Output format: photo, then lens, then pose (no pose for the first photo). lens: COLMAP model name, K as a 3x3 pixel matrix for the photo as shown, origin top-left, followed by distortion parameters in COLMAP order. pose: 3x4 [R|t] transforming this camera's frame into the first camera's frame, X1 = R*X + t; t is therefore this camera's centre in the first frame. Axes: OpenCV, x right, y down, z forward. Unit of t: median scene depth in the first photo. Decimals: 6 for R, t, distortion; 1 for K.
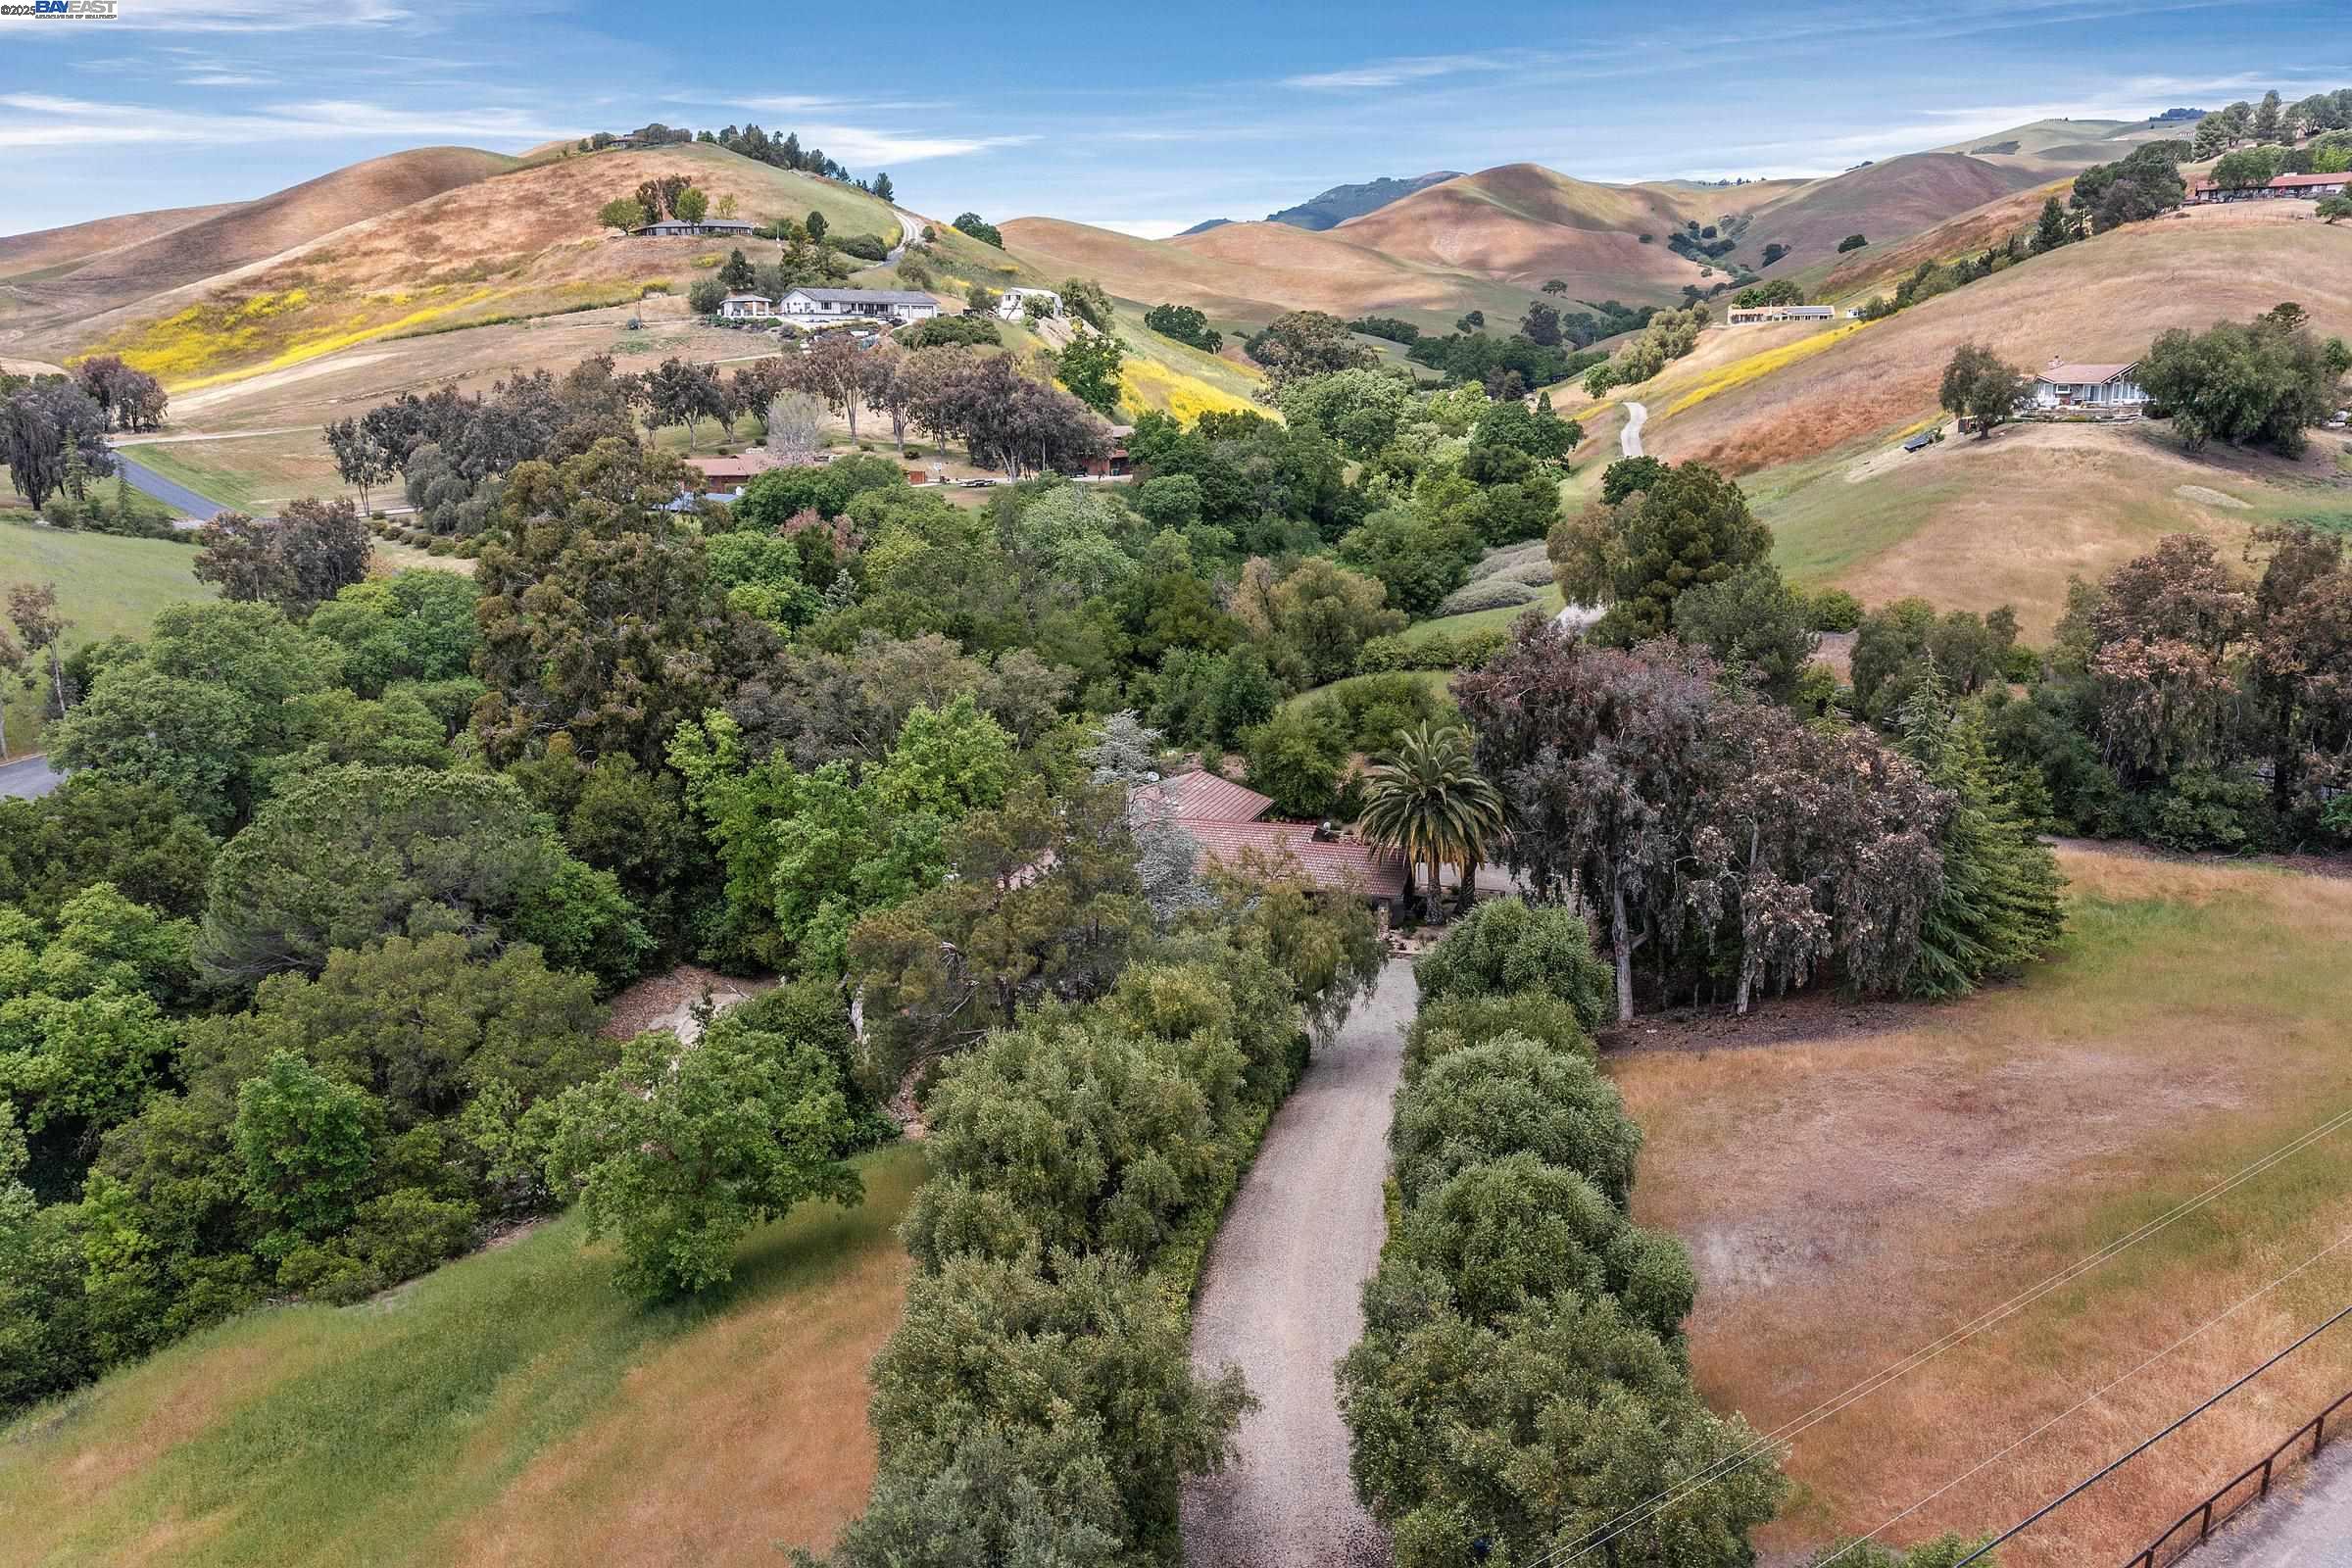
lens RADIAL K [[1858.3, 0, 1176.0], [0, 1858.3, 784.0], [0, 0, 1]] dist [0.025436, 0.007903]
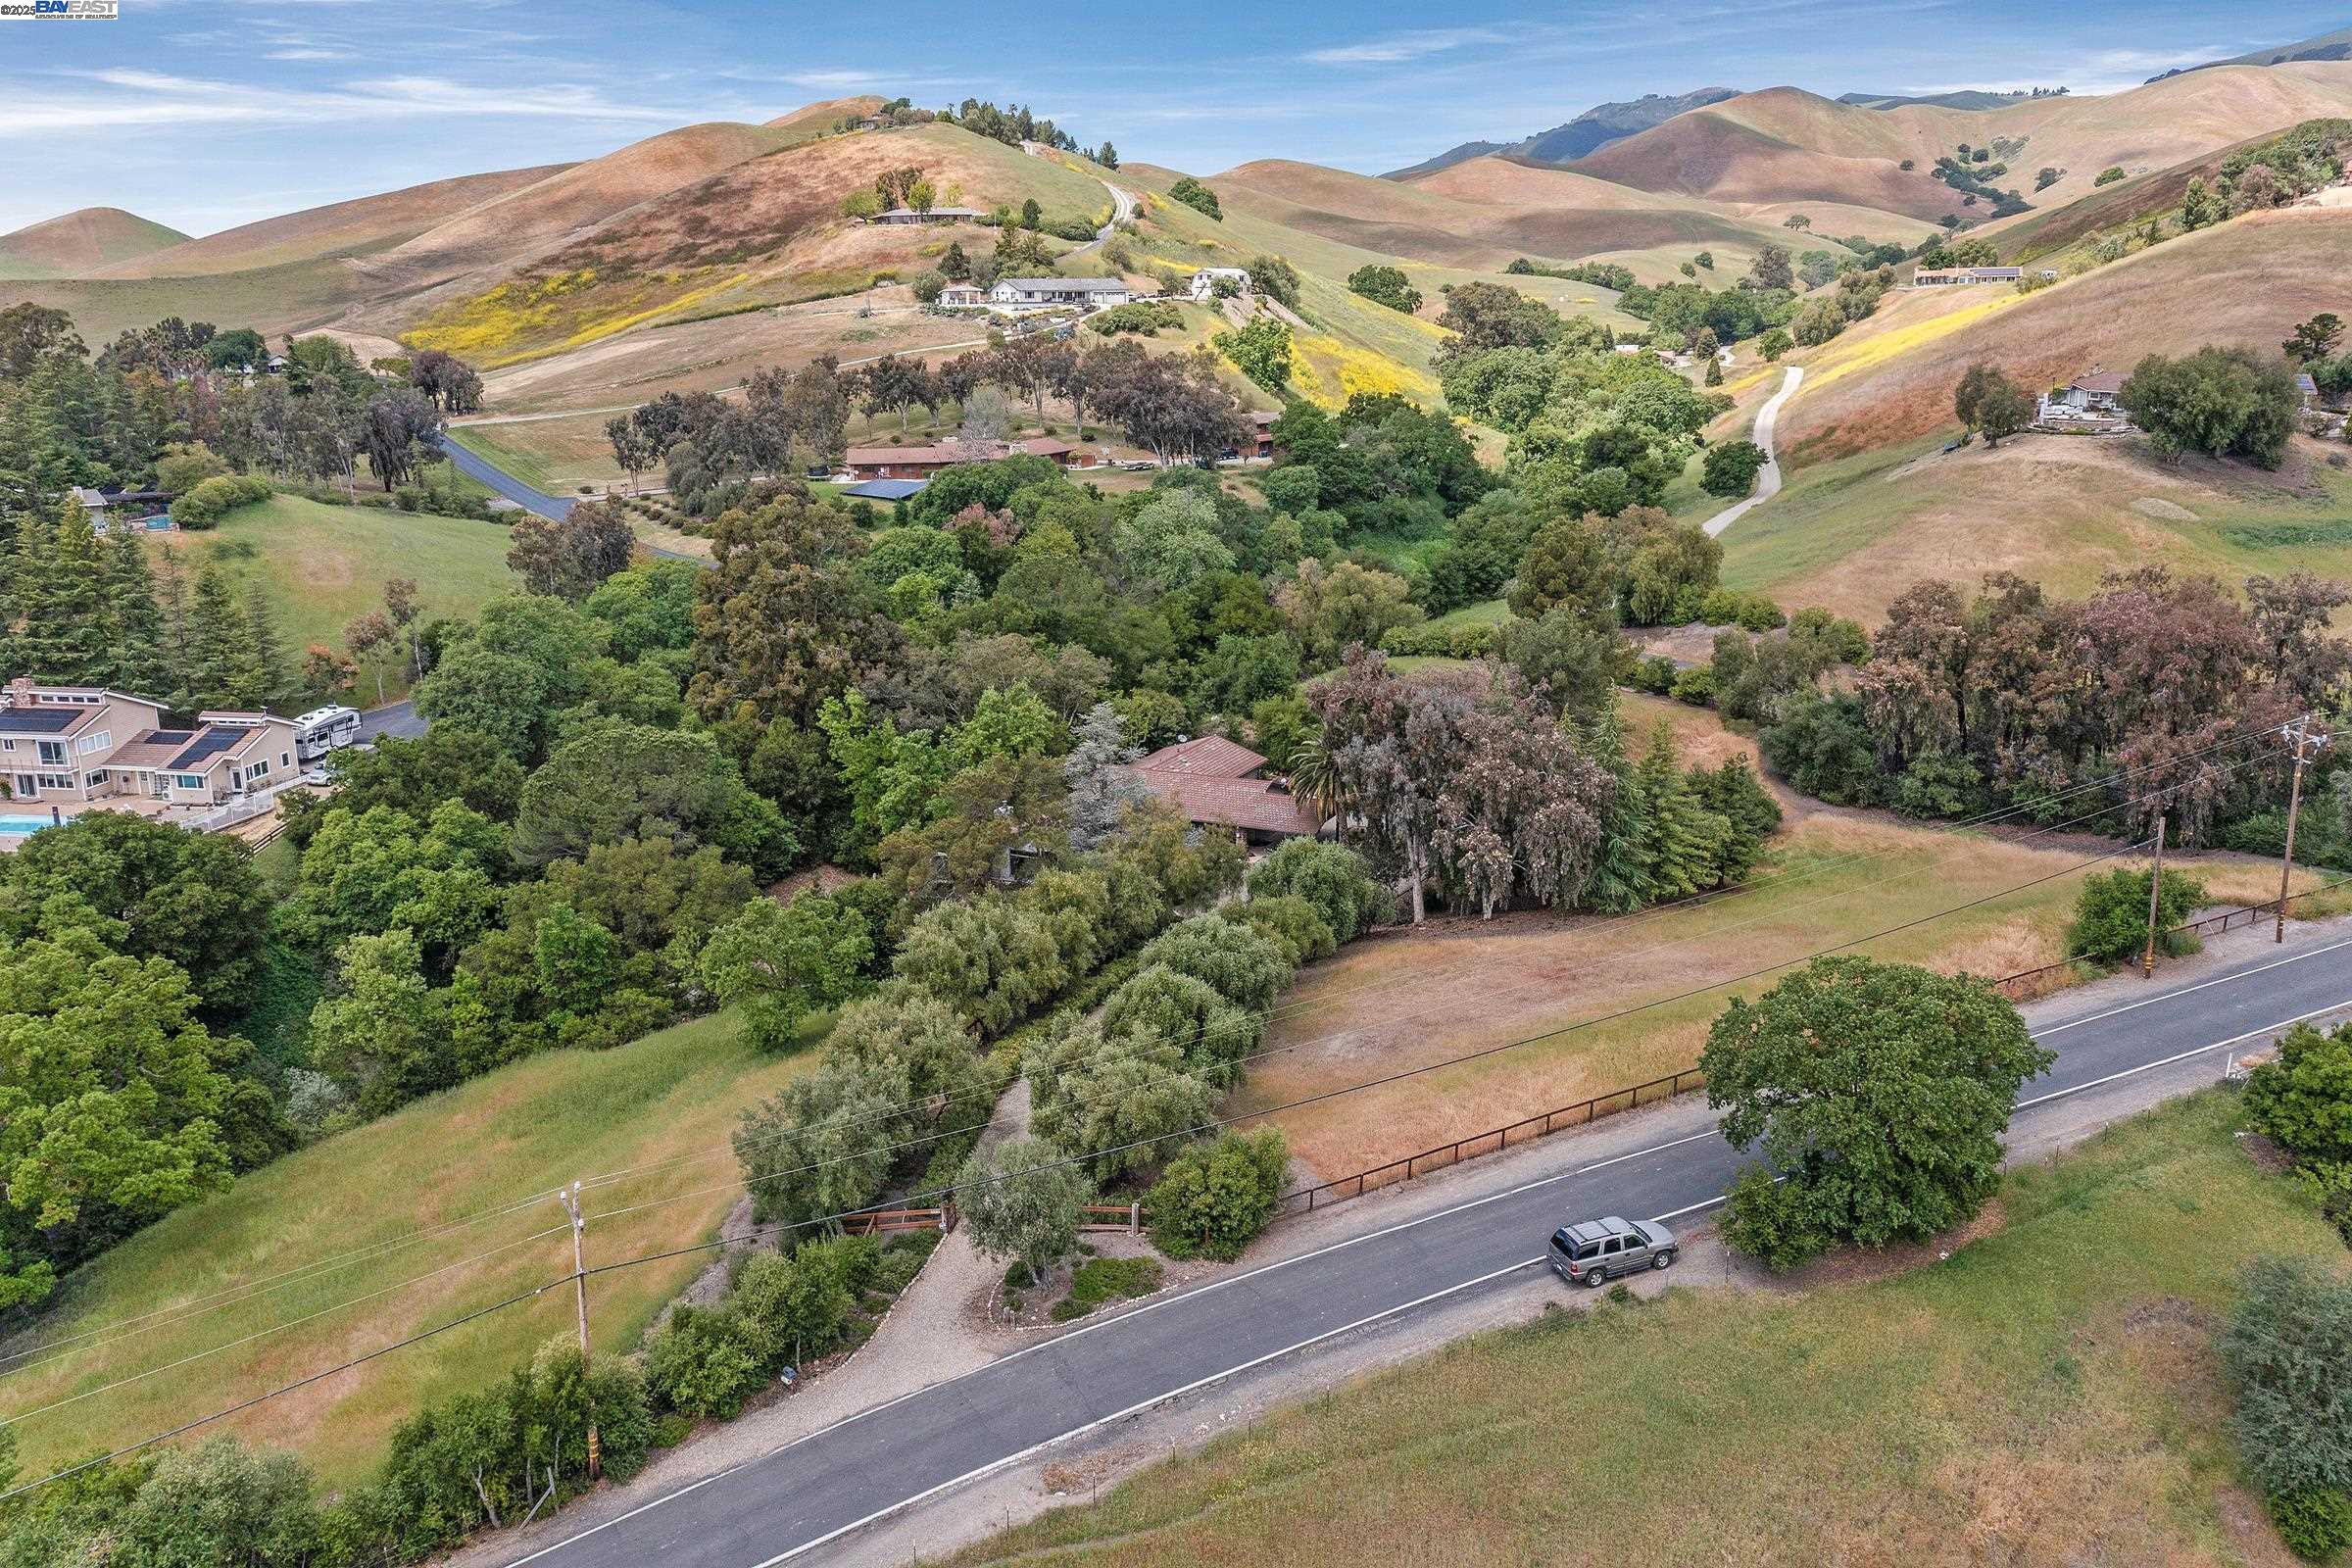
lens RADIAL K [[1858.3, 0, 1176.0], [0, 1858.3, 784.0], [0, 0, 1]] dist [0.025436, 0.007903]
pose [[0.990879, 0.029018, -0.131596, 0.140070], [-0.023809, 0.998876, 0.040979, -0.022712], [0.132638, -0.037472, 0.990456, -0.284415]]
